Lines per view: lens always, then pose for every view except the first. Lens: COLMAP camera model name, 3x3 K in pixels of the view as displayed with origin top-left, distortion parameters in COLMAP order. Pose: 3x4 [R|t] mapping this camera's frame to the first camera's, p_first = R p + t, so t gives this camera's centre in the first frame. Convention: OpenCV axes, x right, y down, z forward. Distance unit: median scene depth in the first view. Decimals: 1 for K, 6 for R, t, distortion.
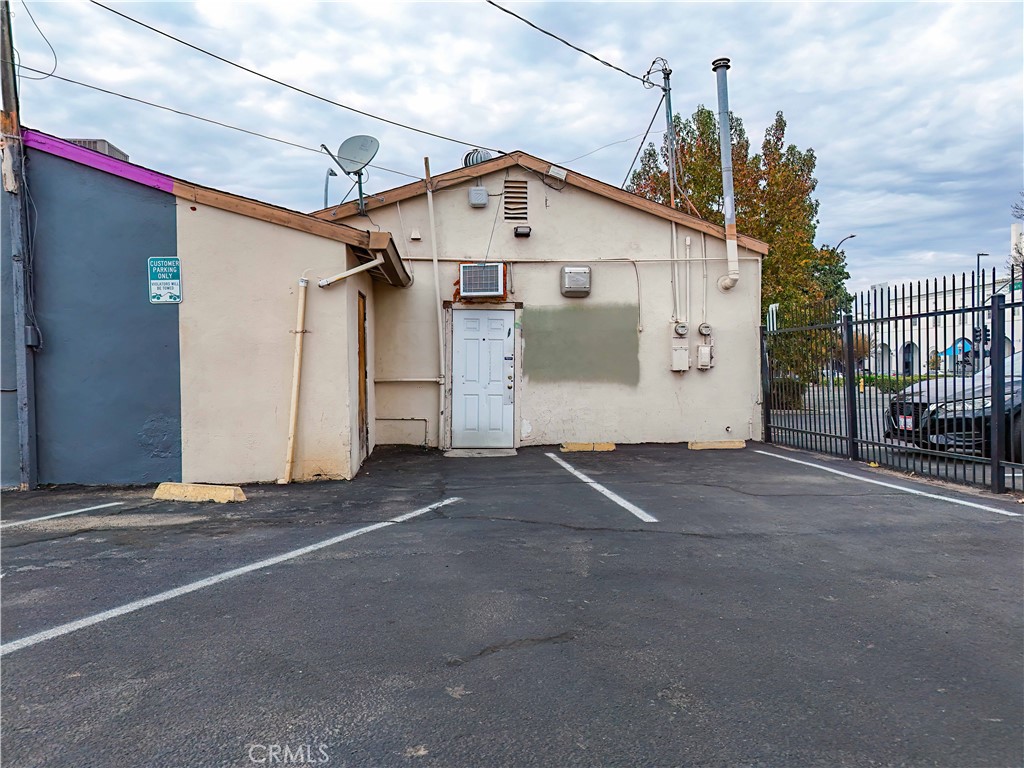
lens RADIAL K [[753.5, 0, 521.1], [0, 753.5, 387.3], [0, 0, 1]] dist [0.062307, -0.058323]
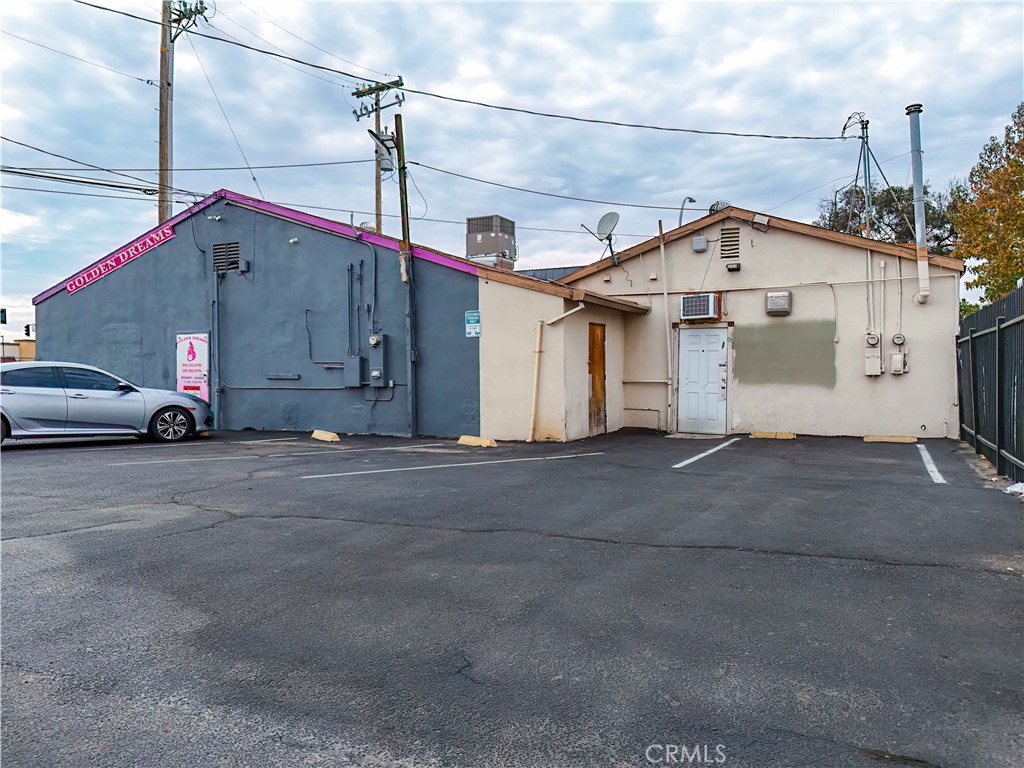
lens RADIAL K [[753.5, 0, 510.9], [0, 753.5, 384.5], [0, 0, 1]] dist [0.062307, -0.058323]
pose [[0.843483, 0.012197, -0.537017, 0.381715], [-0.014076, 0.999901, 0.000602, -0.000659], [0.536971, 0.007051, 0.843571, -0.300736]]
